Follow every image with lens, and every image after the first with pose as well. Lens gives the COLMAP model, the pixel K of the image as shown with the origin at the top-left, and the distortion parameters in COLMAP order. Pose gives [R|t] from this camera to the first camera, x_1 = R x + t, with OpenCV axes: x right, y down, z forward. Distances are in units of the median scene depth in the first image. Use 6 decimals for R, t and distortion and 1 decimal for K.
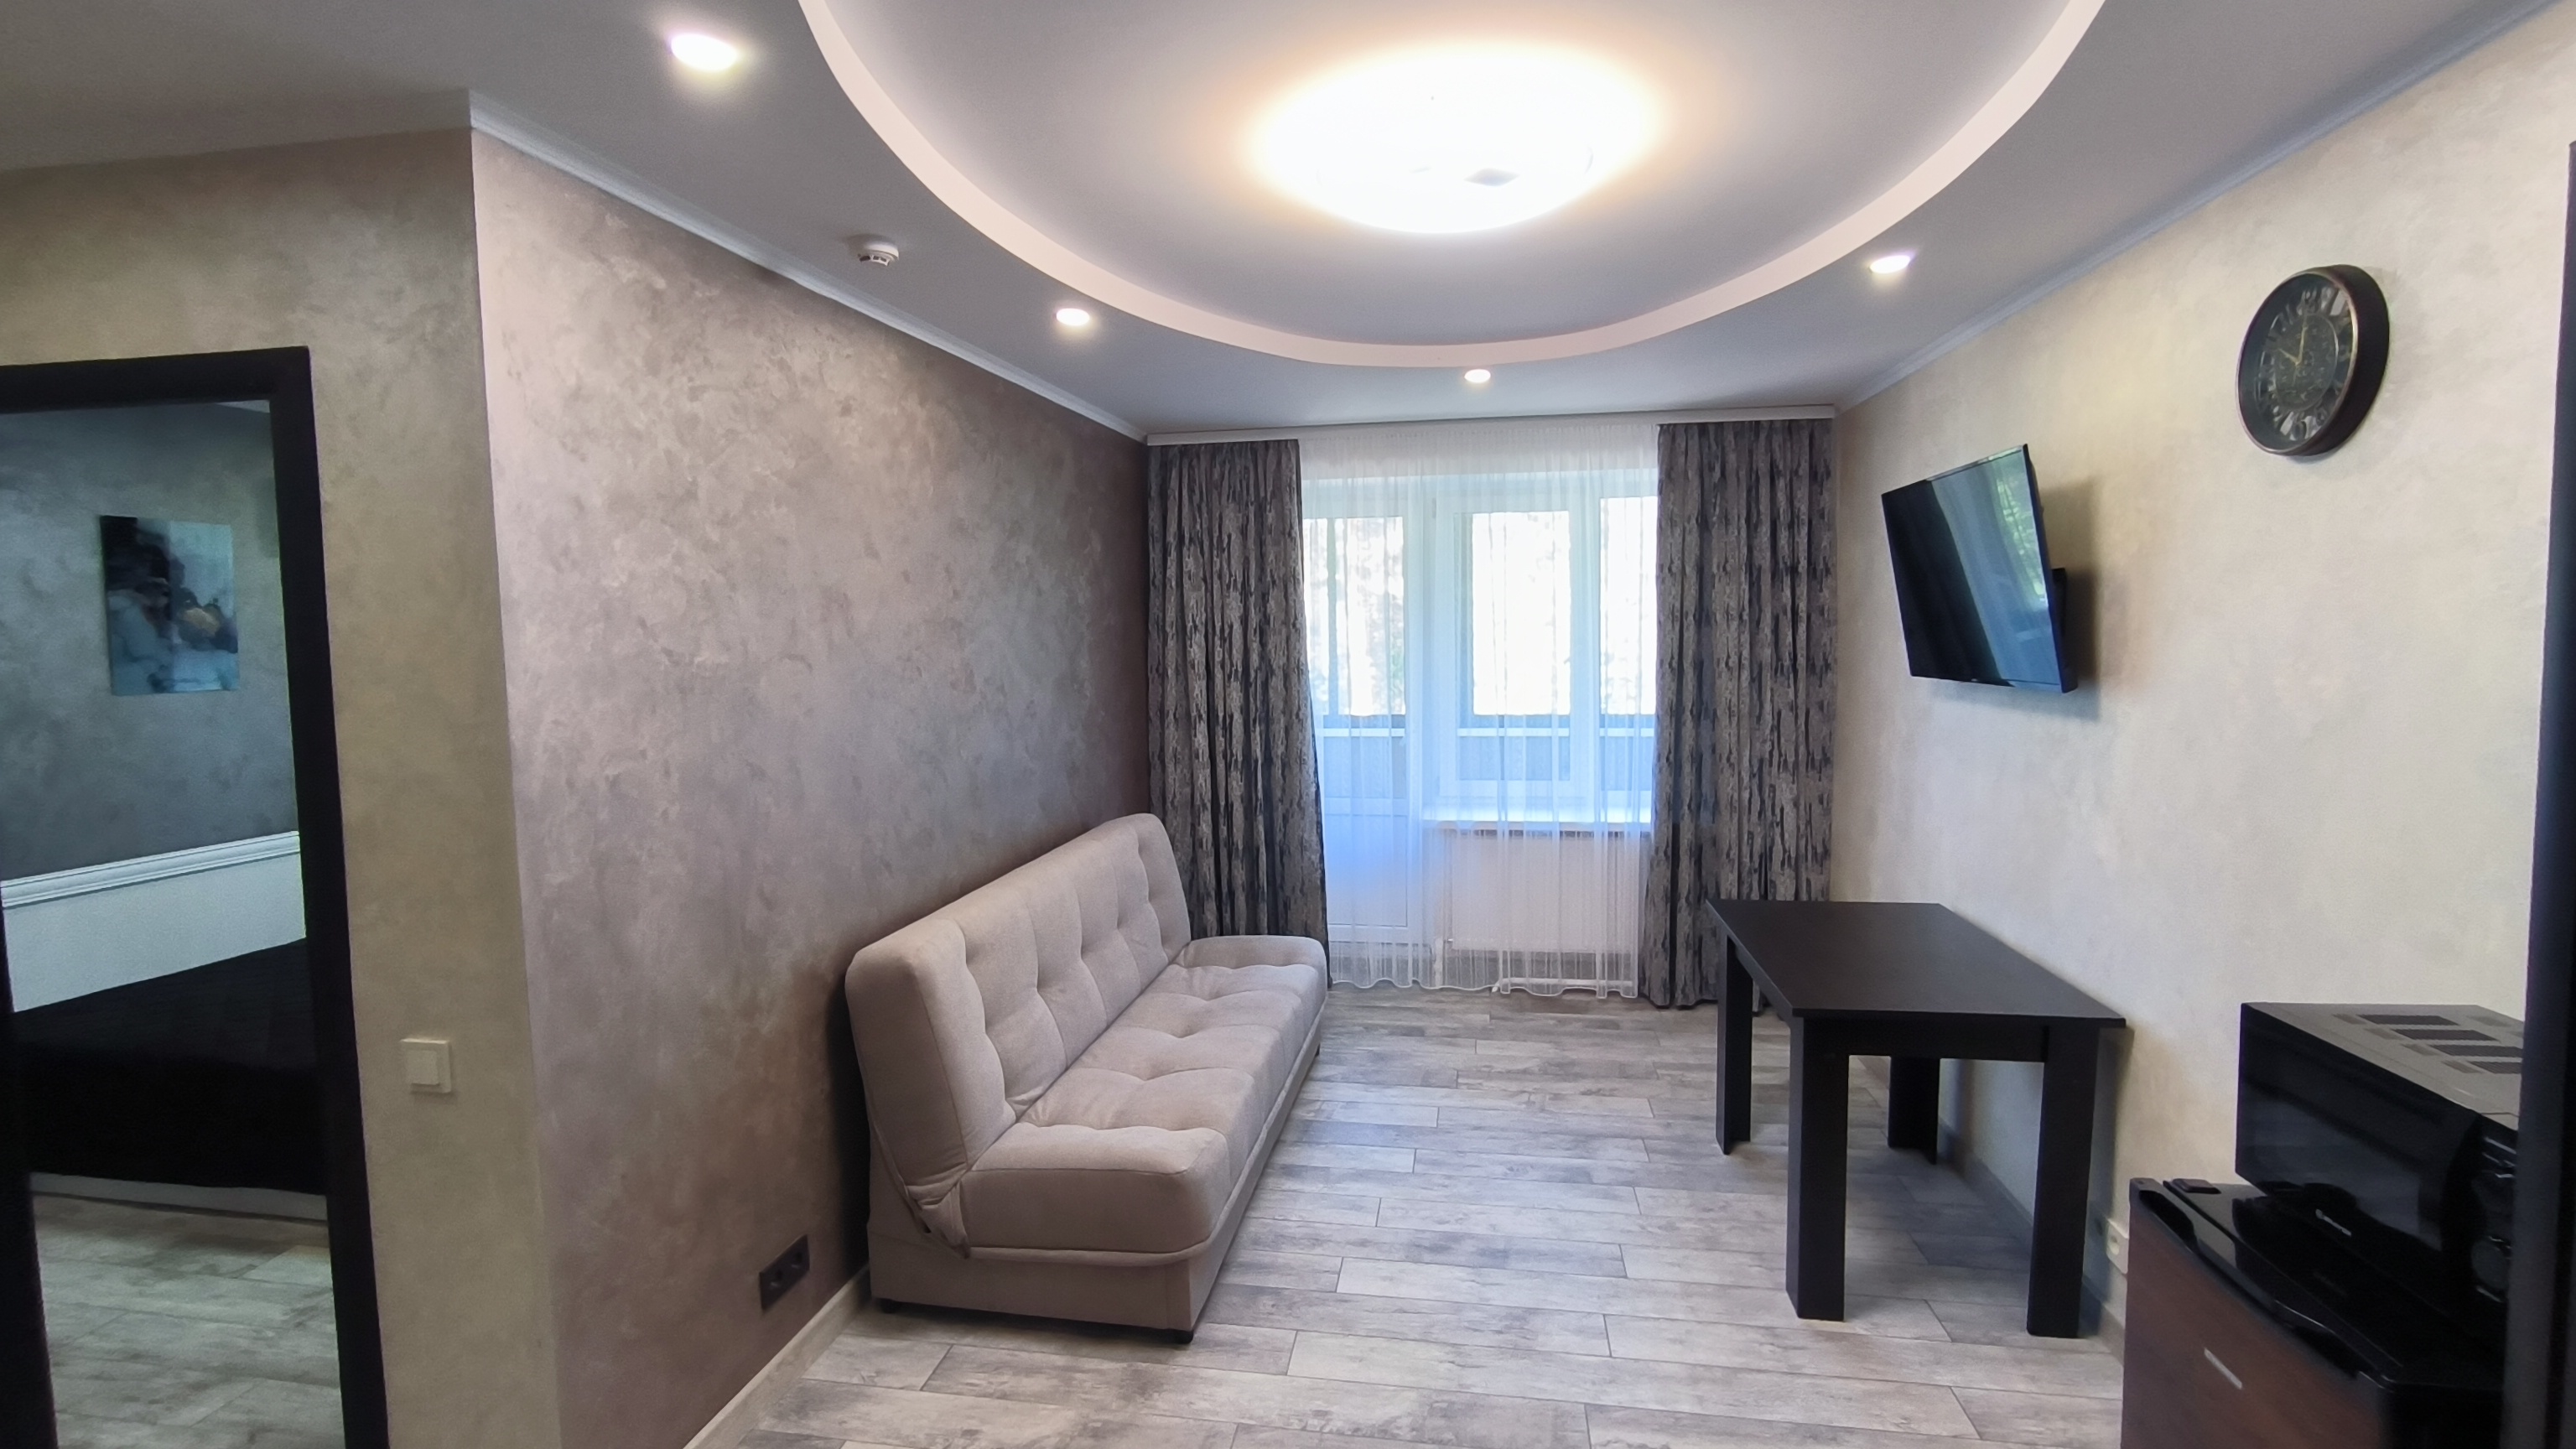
lens RADIAL K [[1207.1, 0, 1288.0], [0, 1207.1, 724.5], [0, 0, 1]] dist [-0.012218, 0.000937]
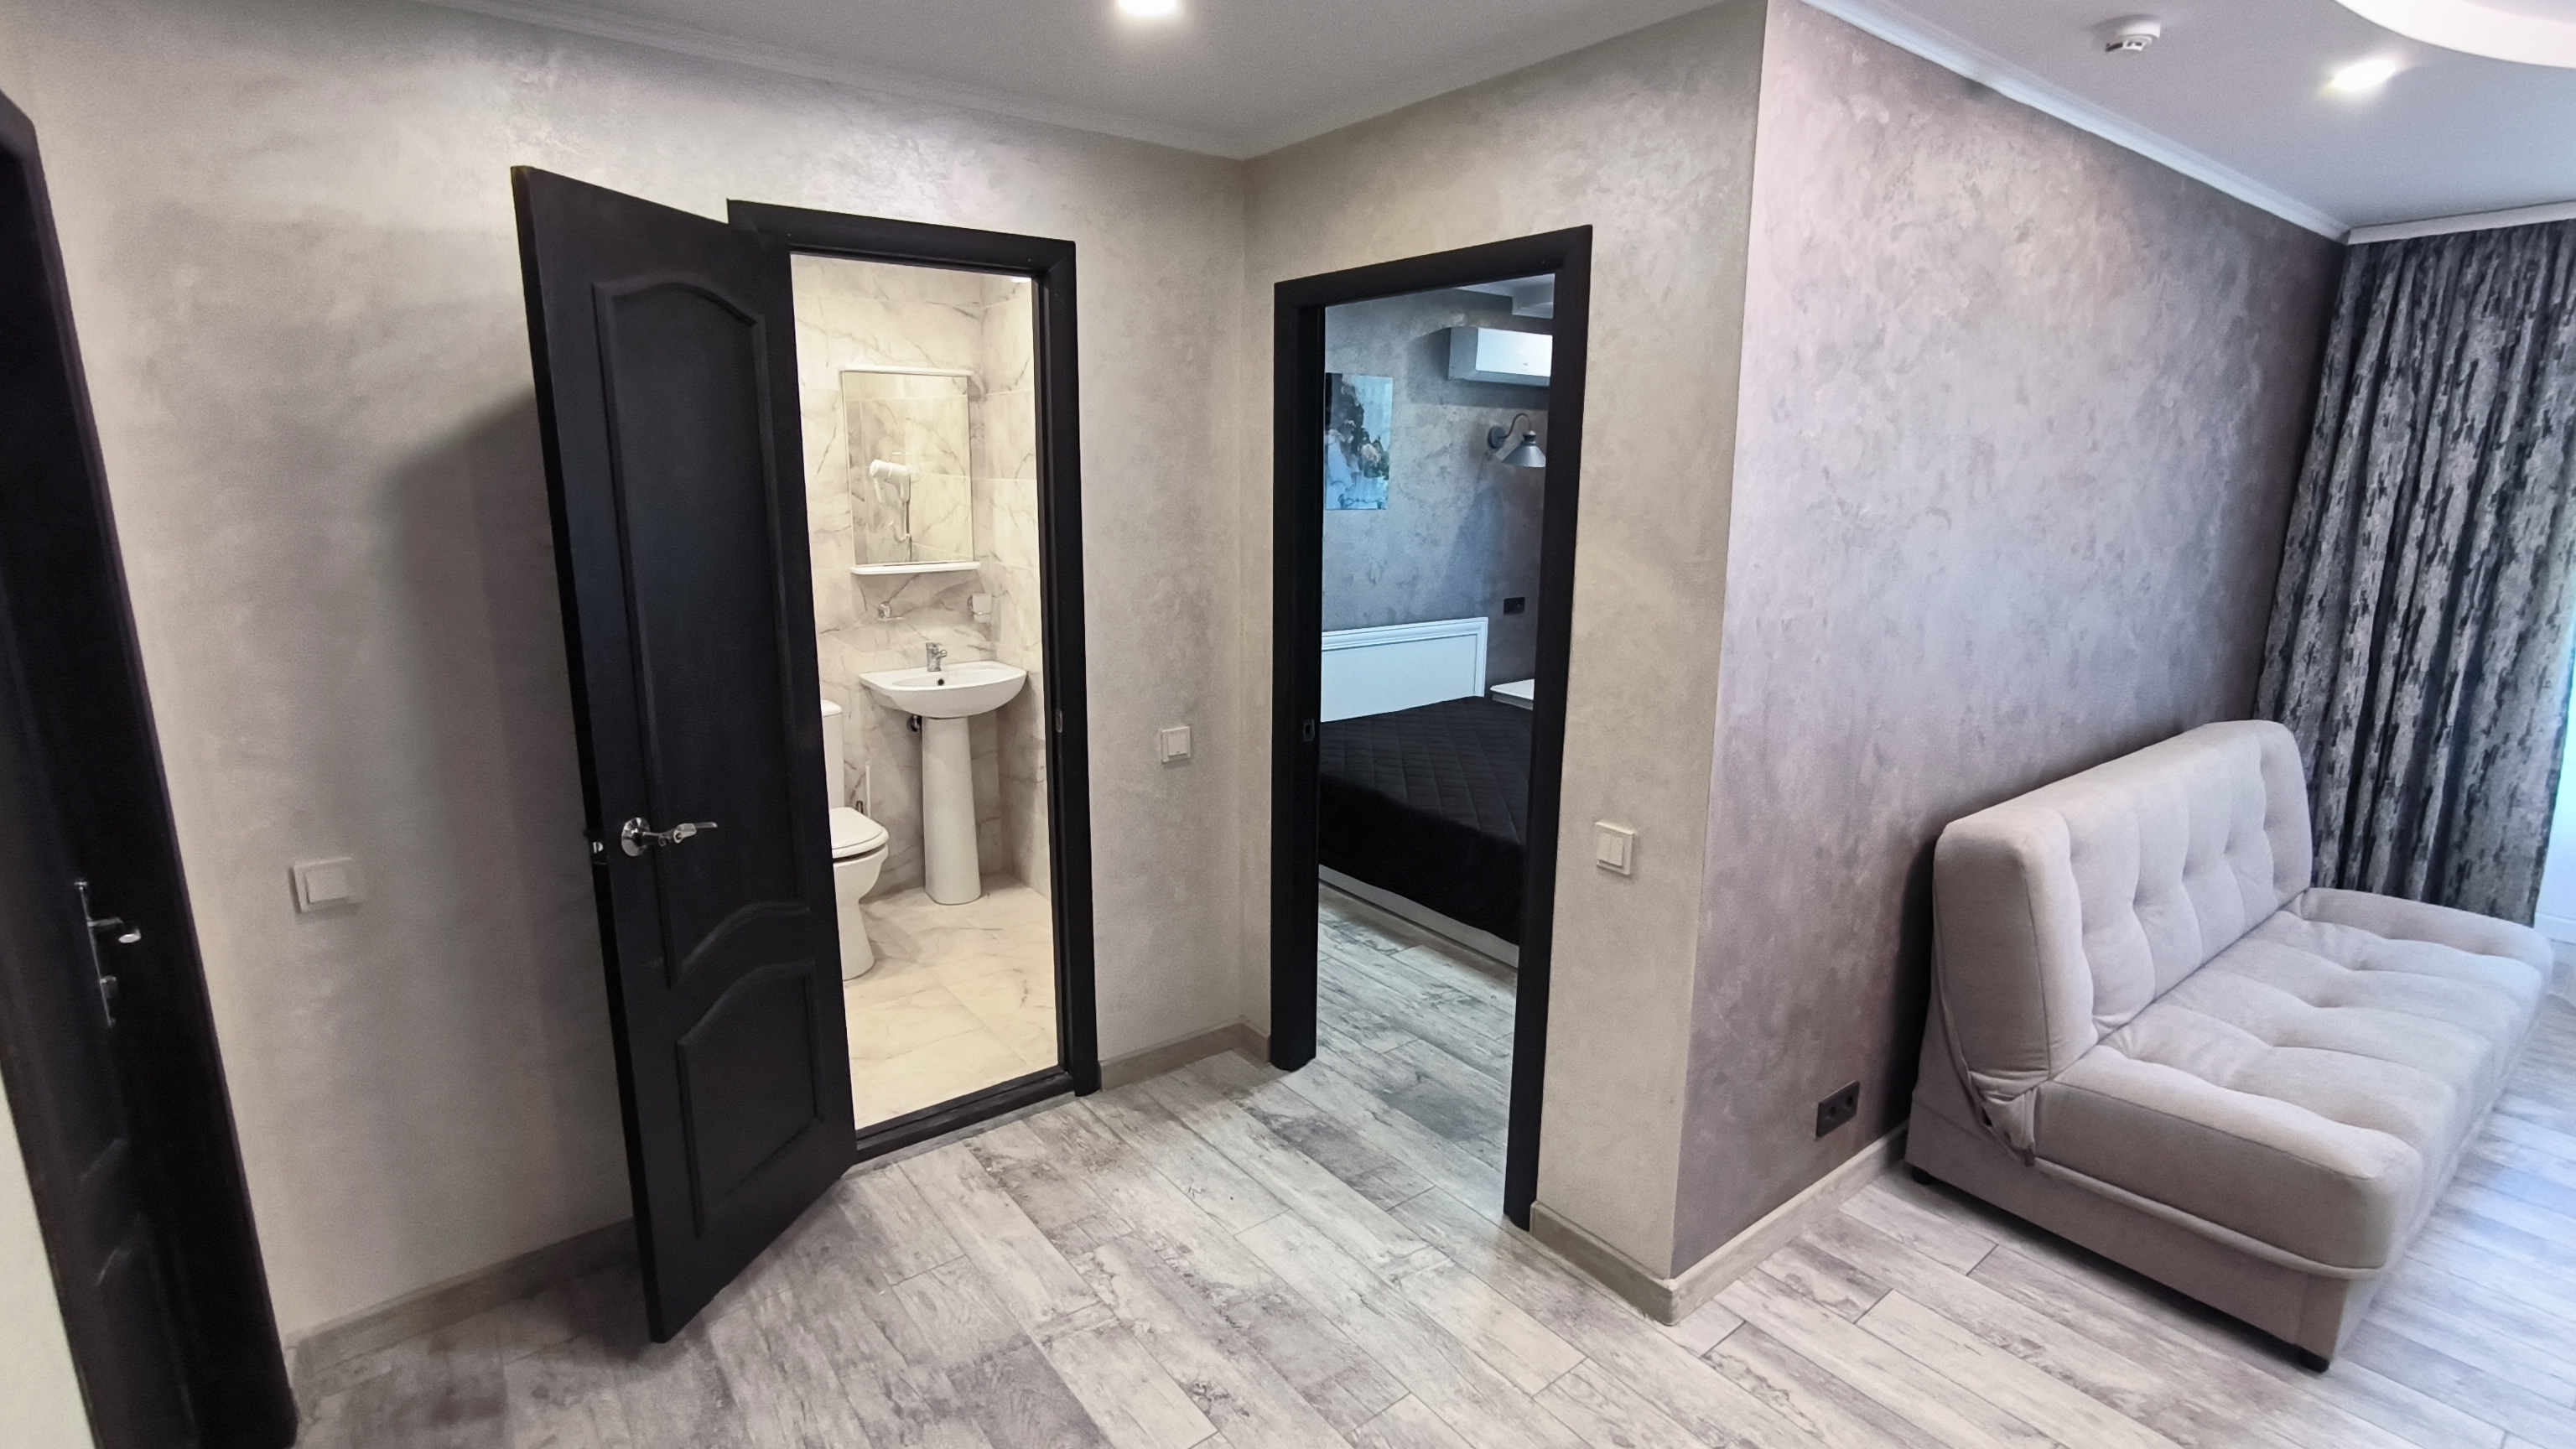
lens RADIAL K [[1179.7, 0, 1288.0], [0, 1179.7, 724.5], [0, 0, 1]] dist [0.000678, 0.000286]
pose [[0.729713, 0.163731, -0.663860, -0.126906], [-0.077241, 0.984431, 0.157892, 0.002197], [0.679376, -0.063939, 0.730999, -0.045158]]
